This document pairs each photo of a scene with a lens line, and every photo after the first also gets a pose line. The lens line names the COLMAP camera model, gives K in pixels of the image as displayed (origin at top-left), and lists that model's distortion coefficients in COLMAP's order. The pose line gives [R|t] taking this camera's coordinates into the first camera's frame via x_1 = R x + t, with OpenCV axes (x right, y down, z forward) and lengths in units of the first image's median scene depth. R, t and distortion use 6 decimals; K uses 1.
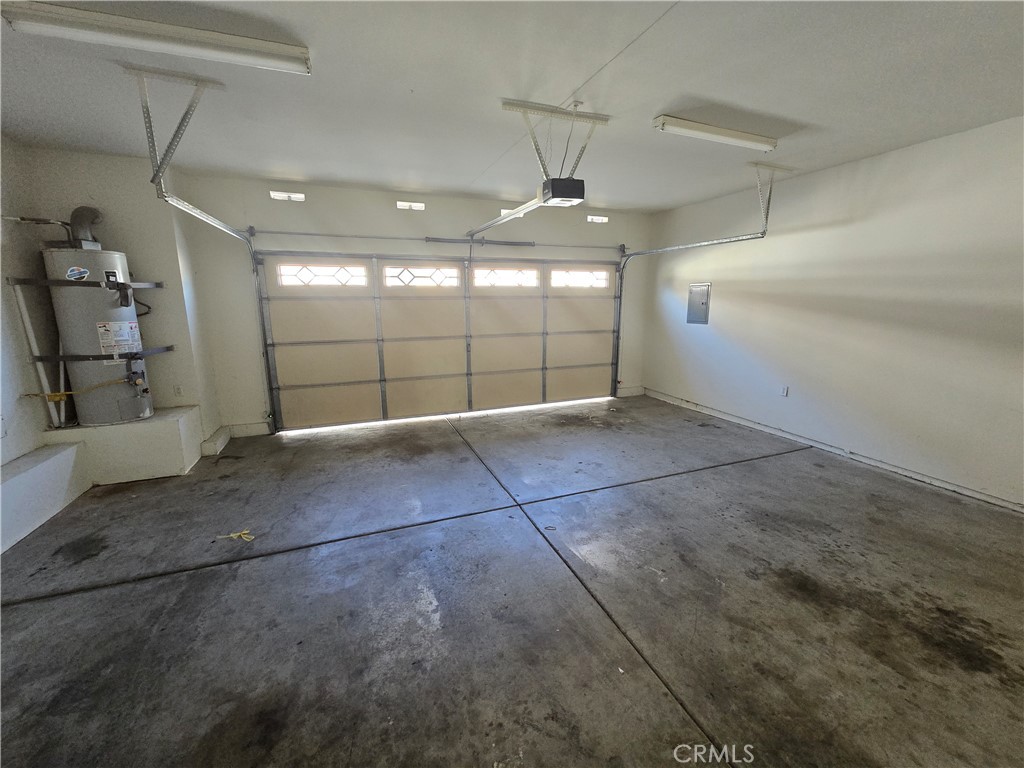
lens RADIAL K [[420.1, 0, 516.6], [0, 420.1, 382.6], [0, 0, 1]] dist [-0.000216, 0.000893]
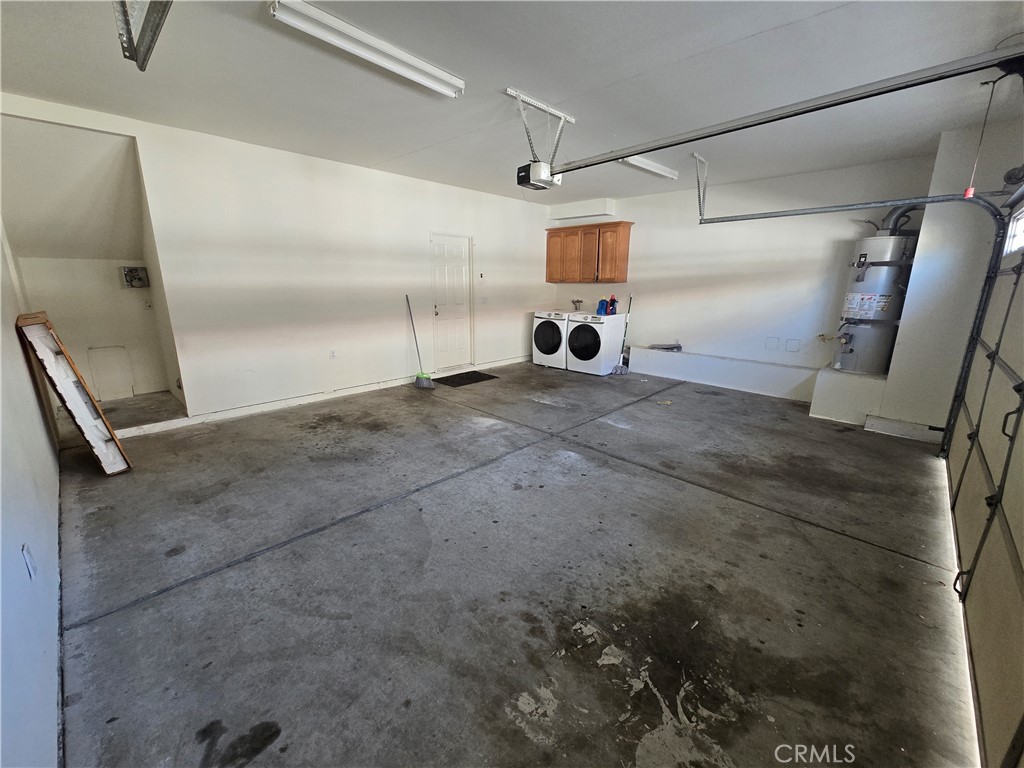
lens RADIAL K [[420.1, 0, 516.6], [0, 420.1, 382.6], [0, 0, 1]] dist [-0.000216, 0.000893]
pose [[-0.905691, 0.095869, -0.412957, 0.622350], [-0.088726, 0.909657, 0.405773, -0.365151], [0.414550, 0.404145, -0.815362, 1.939855]]
